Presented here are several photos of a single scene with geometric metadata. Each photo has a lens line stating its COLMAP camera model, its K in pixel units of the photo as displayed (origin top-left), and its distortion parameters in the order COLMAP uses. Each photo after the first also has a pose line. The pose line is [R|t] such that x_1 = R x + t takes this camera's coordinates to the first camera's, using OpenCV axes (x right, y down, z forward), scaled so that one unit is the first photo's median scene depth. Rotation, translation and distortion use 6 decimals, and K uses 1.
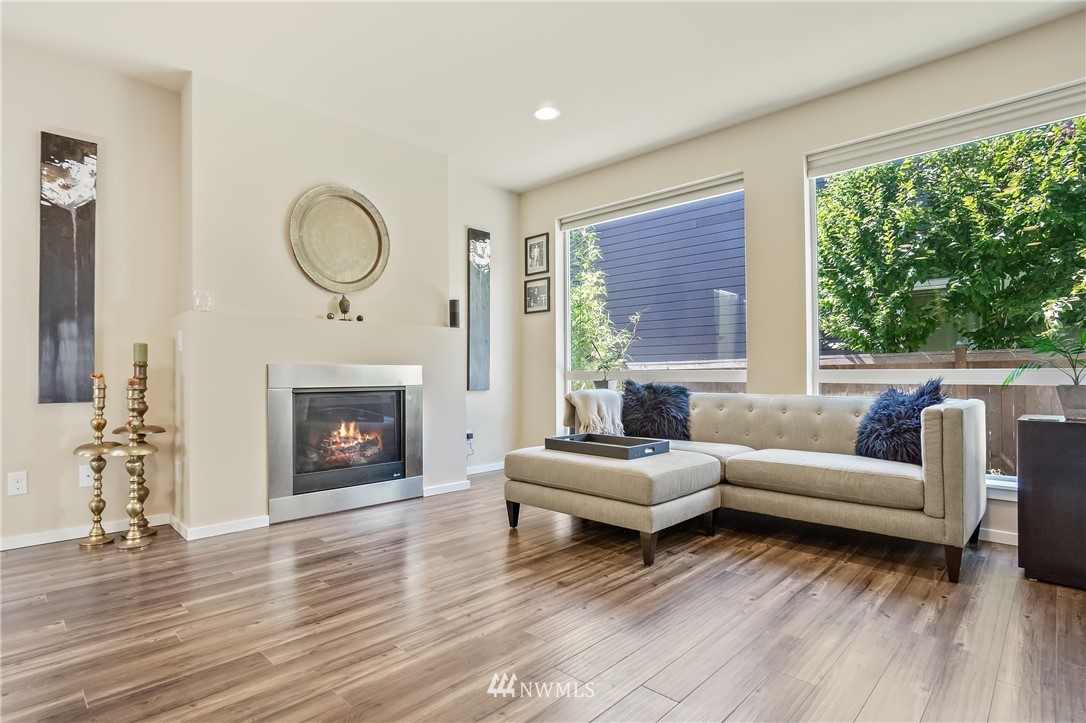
lens RADIAL K [[545.8, 0, 521.1], [0, 545.8, 375.9], [0, 0, 1]] dist [-0.055121, 0.021376]
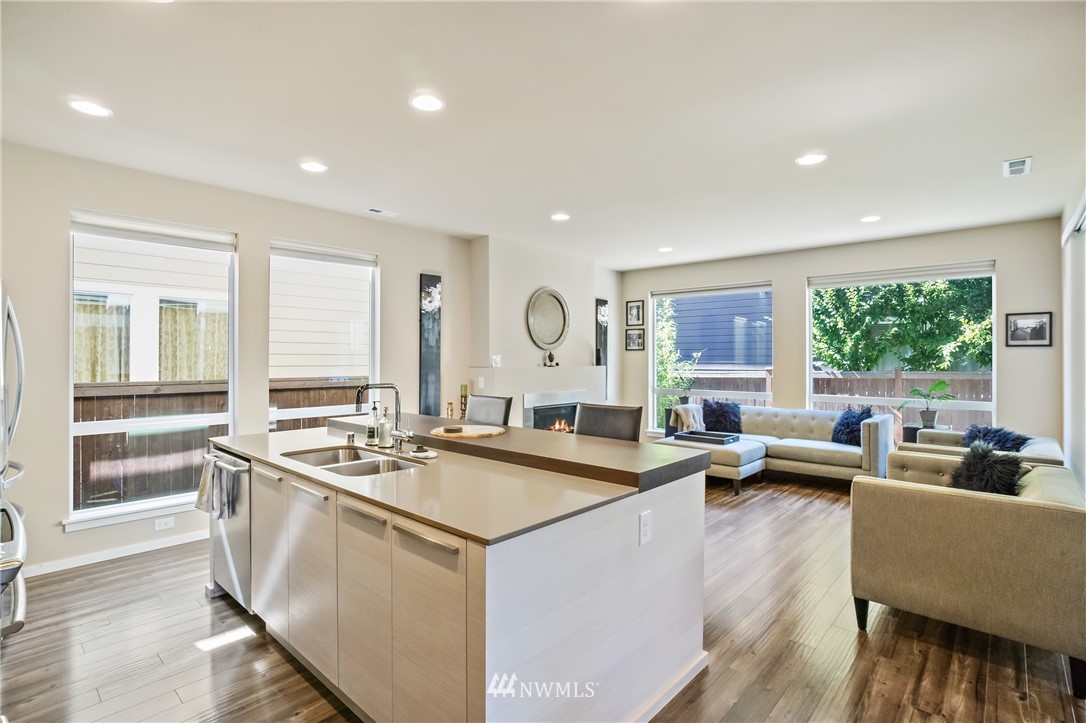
lens RADIAL K [[533.5, 0, 543.0], [0, 533.5, 361.5], [0, 0, 1]] dist [-0.046815, 0.000182]
pose [[0.998276, 0.005137, 0.058477, -0.451268], [-0.005244, 0.999985, 0.001677, -0.119577], [-0.058467, -0.001981, 0.998287, -0.710221]]
